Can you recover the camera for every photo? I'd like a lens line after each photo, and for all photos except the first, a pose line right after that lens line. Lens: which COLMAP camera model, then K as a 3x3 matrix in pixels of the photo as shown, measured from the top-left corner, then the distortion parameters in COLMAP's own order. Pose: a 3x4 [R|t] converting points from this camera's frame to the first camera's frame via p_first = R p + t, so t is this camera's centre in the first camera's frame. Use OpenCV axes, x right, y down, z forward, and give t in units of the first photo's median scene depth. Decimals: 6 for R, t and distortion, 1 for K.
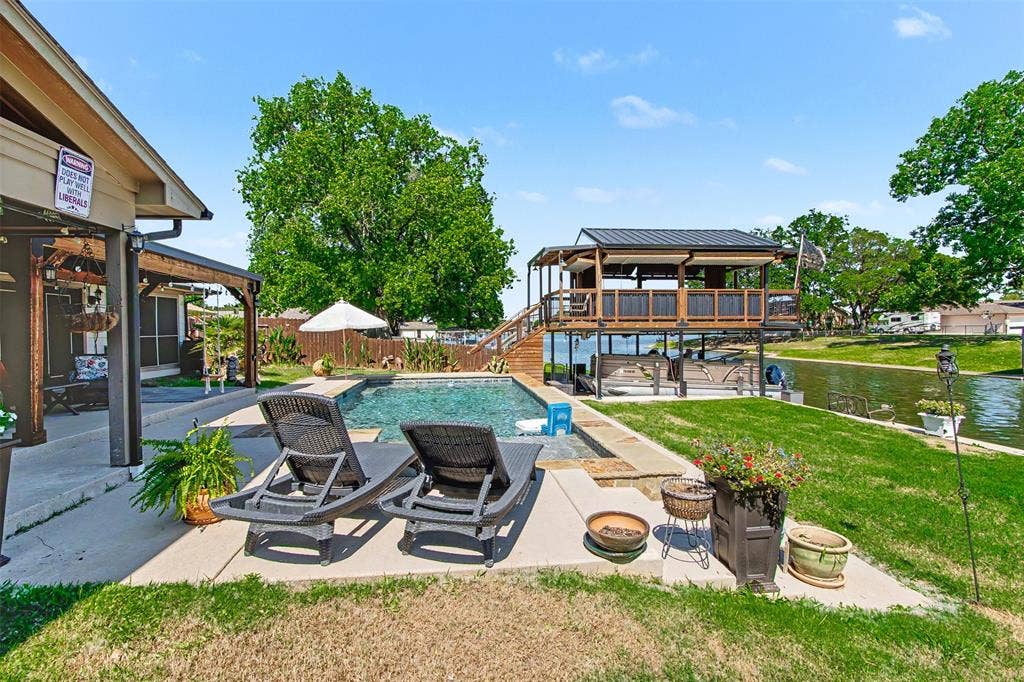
lens RADIAL K [[456.8, 0, 499.2], [0, 456.8, 338.3], [0, 0, 1]] dist [-0.001273, -0.000214]
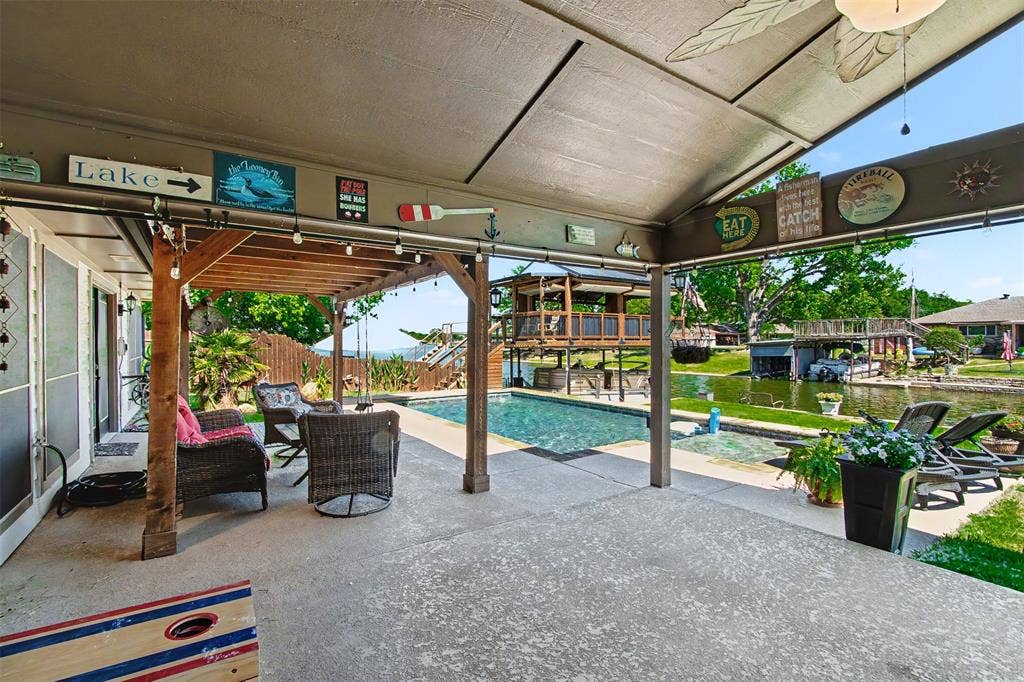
lens RADIAL K [[460.7, 0, 499.2], [0, 460.7, 342.6], [0, 0, 1]] dist [-0.001202, -0.000036]
pose [[0.886251, 0.003046, 0.463196, -0.465310], [0.005127, 0.999853, -0.016384, -0.011919], [-0.463178, 0.016895, 0.886104, 0.053735]]
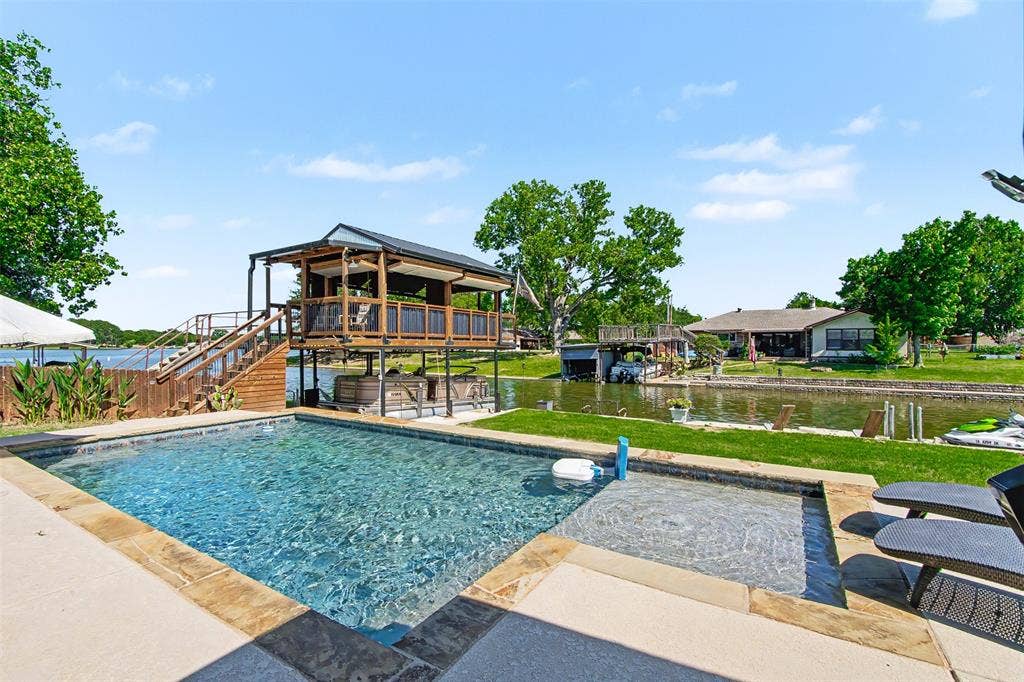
lens RADIAL K [[460.7, 0, 499.2], [0, 460.7, 342.6], [0, 0, 1]] dist [-0.001202, -0.000036]
pose [[0.629798, 0.014695, 0.776620, -0.306435], [0.006577, 0.999684, -0.024250, -0.005465], [-0.776731, 0.020381, 0.629502, 0.286485]]
